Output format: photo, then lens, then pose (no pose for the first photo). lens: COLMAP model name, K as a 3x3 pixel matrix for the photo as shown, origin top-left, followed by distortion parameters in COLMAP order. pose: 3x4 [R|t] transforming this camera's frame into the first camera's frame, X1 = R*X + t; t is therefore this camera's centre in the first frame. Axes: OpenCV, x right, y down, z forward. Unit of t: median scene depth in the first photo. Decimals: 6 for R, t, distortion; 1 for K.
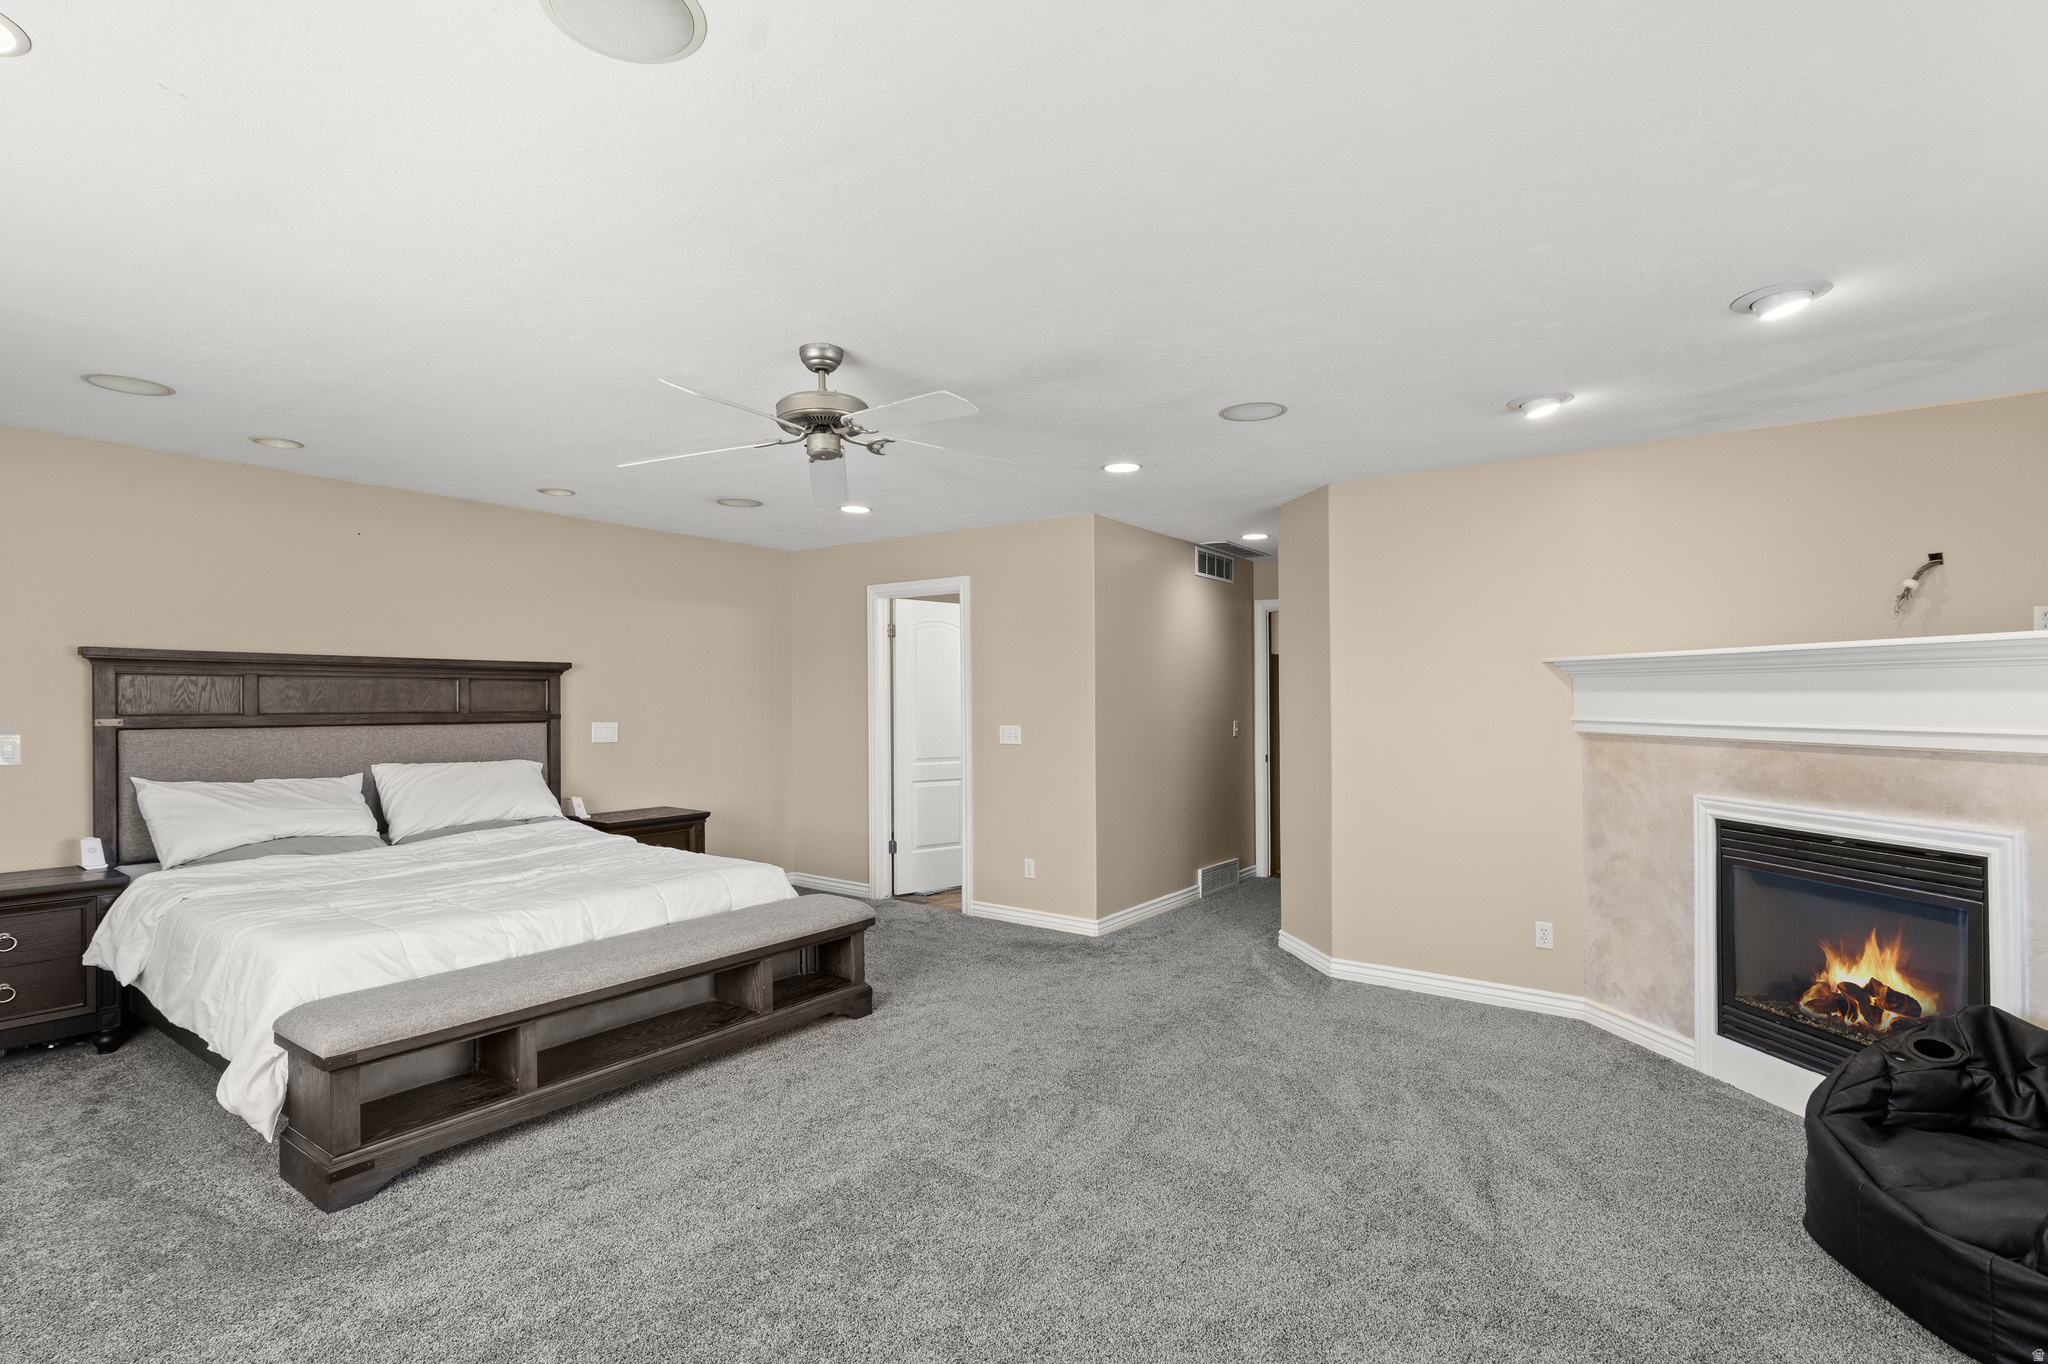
lens RADIAL K [[951.6, 0, 1008.1], [0, 951.6, 682.4], [0, 0, 1]] dist [0.003615, 0.000191]
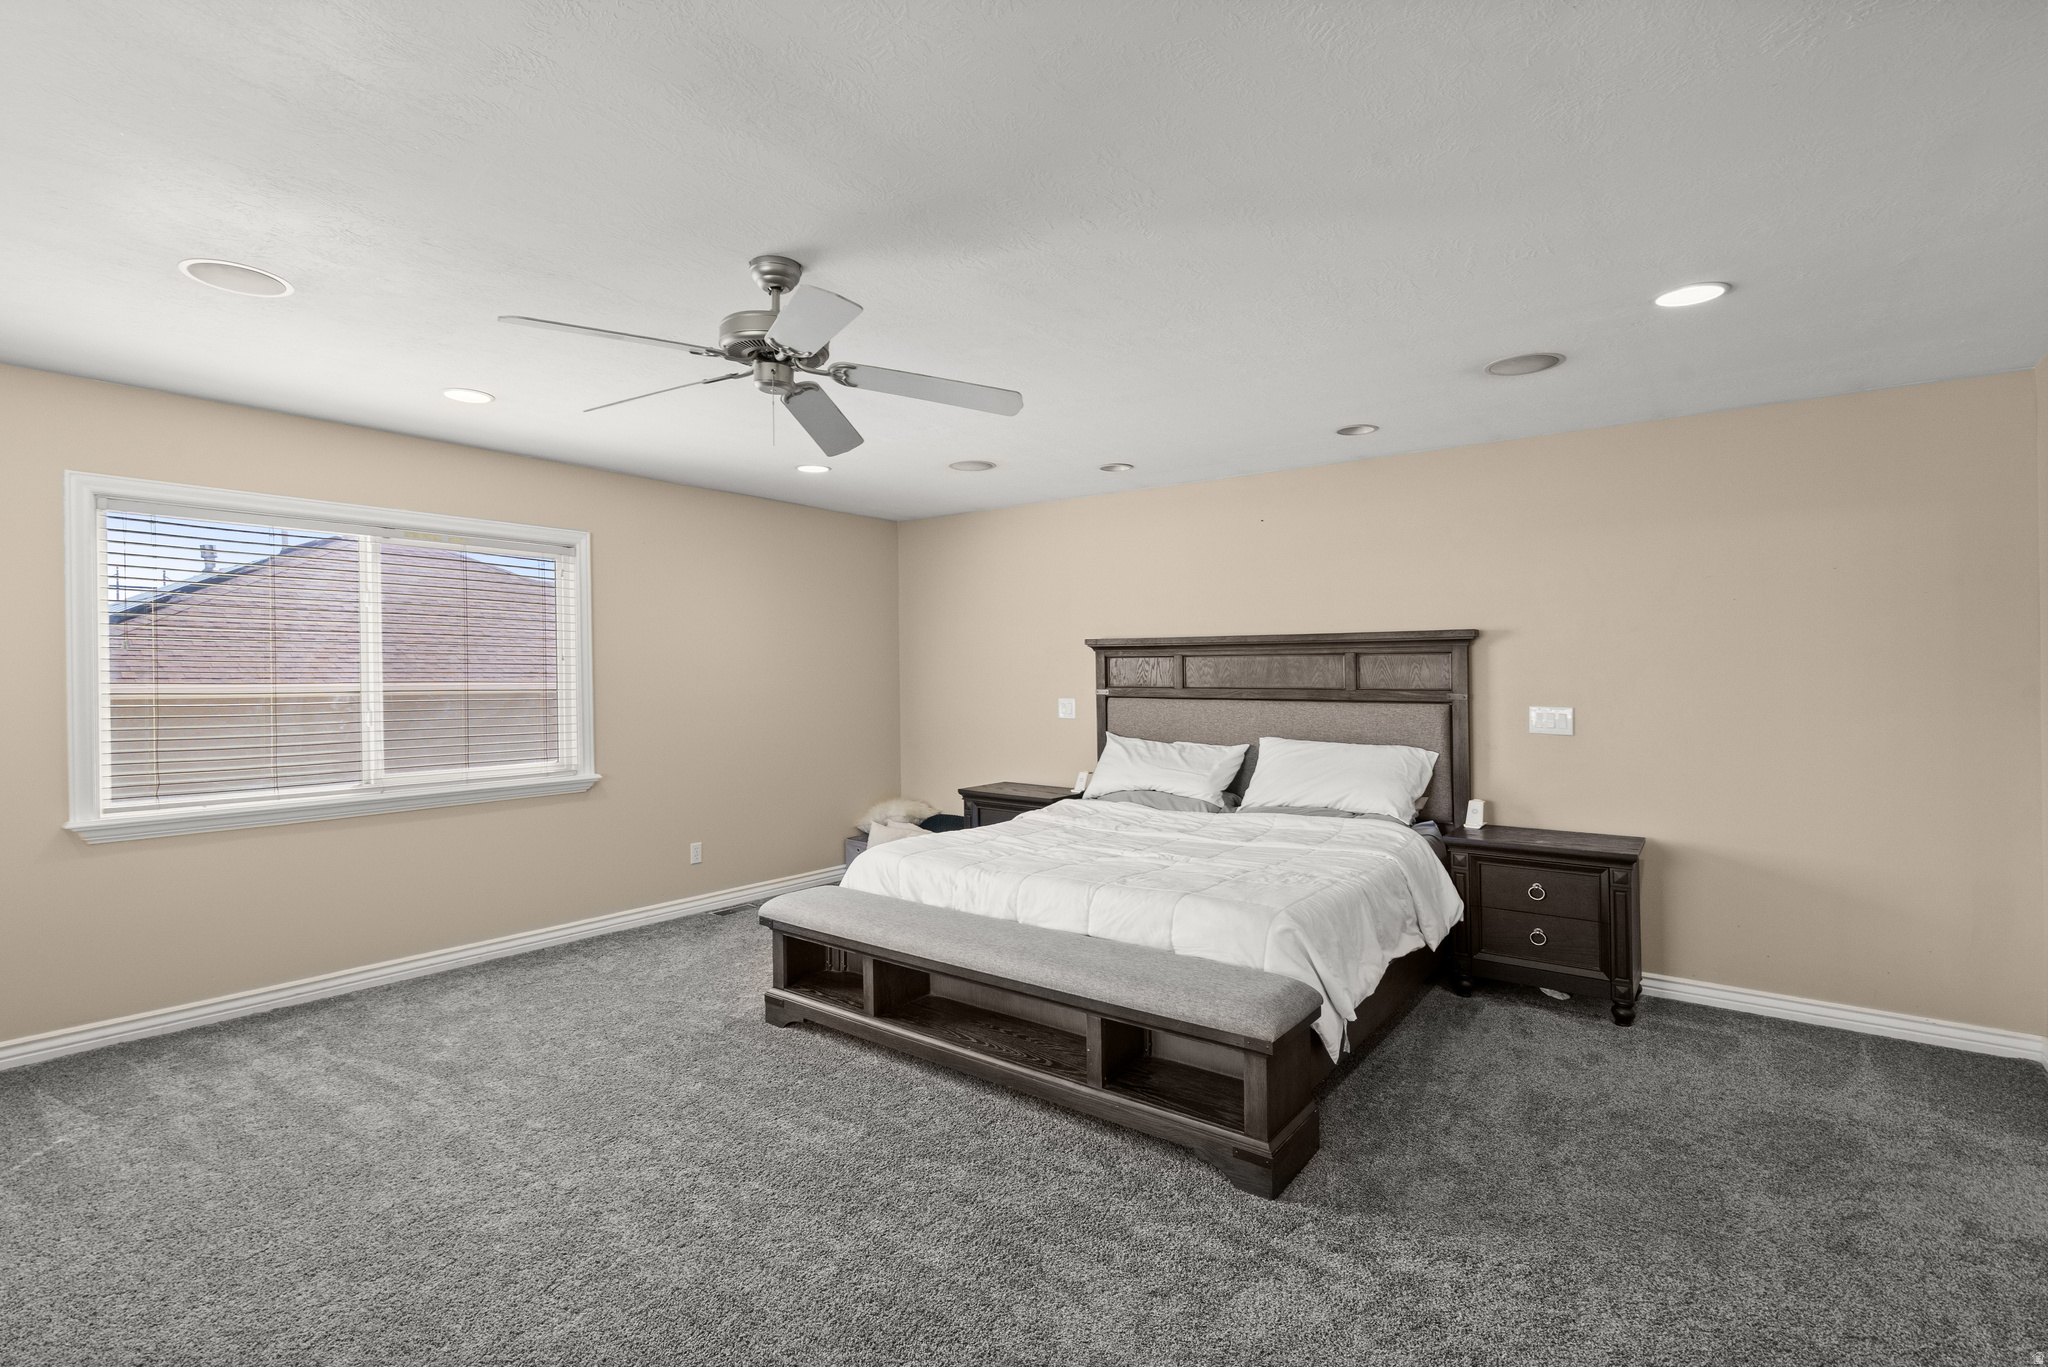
lens RADIAL K [[951.6, 0, 1008.1], [0, 951.6, 683.9], [0, 0, 1]] dist [0.003615, 0.000191]
pose [[-0.011164, 0.005937, -0.999920, 0.454459], [0.015162, 0.999868, 0.005767, 0.019377], [0.999823, -0.015097, -0.011253, 0.854442]]
